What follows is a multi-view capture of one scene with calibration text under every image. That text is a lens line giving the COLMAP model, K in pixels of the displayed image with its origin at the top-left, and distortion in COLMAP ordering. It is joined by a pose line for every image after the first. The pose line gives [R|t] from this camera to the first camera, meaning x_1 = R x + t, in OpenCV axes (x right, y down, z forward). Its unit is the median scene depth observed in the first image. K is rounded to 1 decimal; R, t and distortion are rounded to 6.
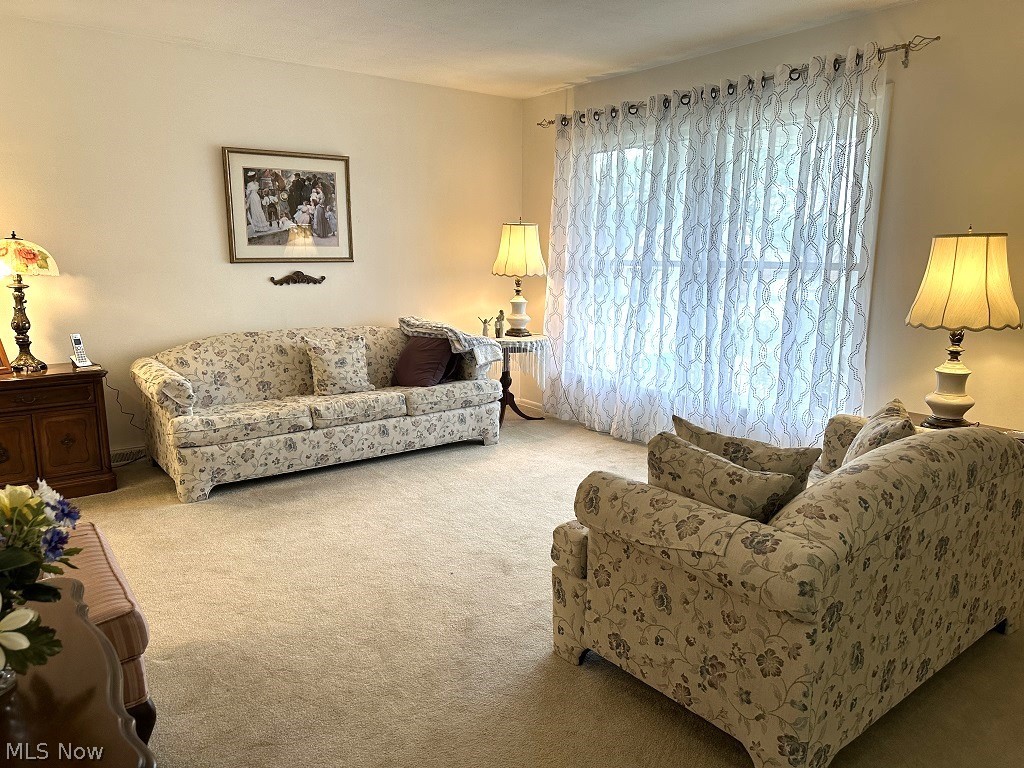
lens RADIAL K [[716.4, 0, 512.6], [0, 716.4, 387.8], [0, 0, 1]] dist [-0.001441, -0.003016]
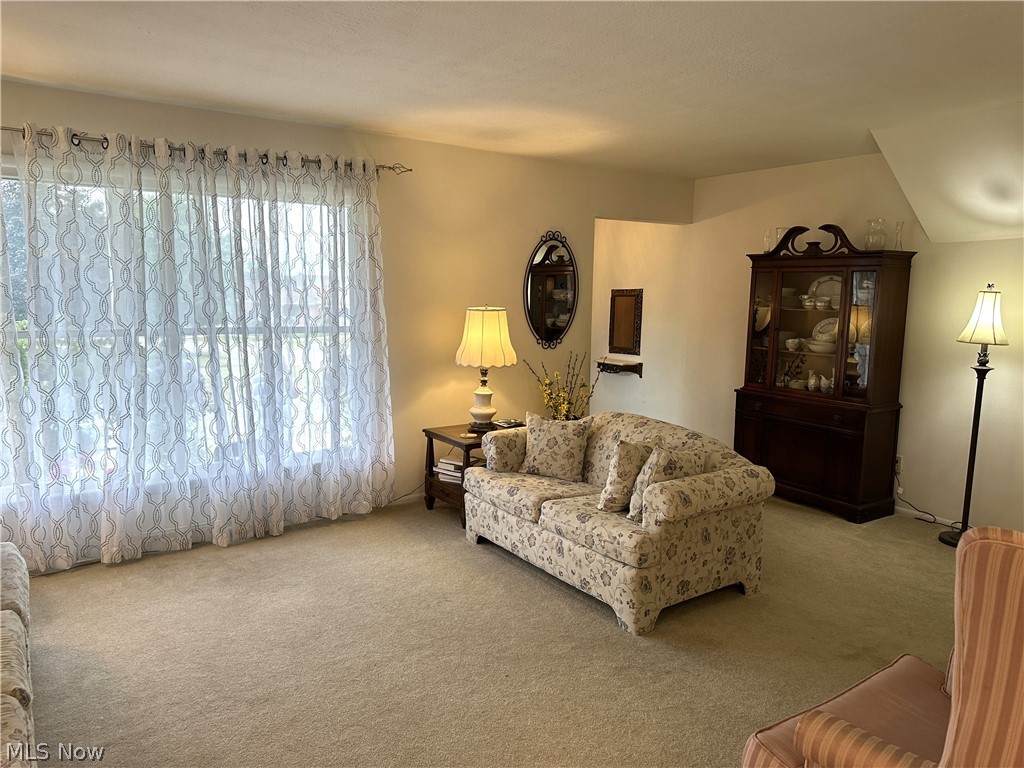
lens RADIAL K [[716.4, 0, 513.7], [0, 716.4, 385.3], [0, 0, 1]] dist [-0.001441, -0.003016]
pose [[0.055265, -0.138341, 0.988842, -0.929079], [0.175536, 0.976277, 0.126773, -0.226100], [-0.982921, 0.166571, 0.078238, 0.806782]]
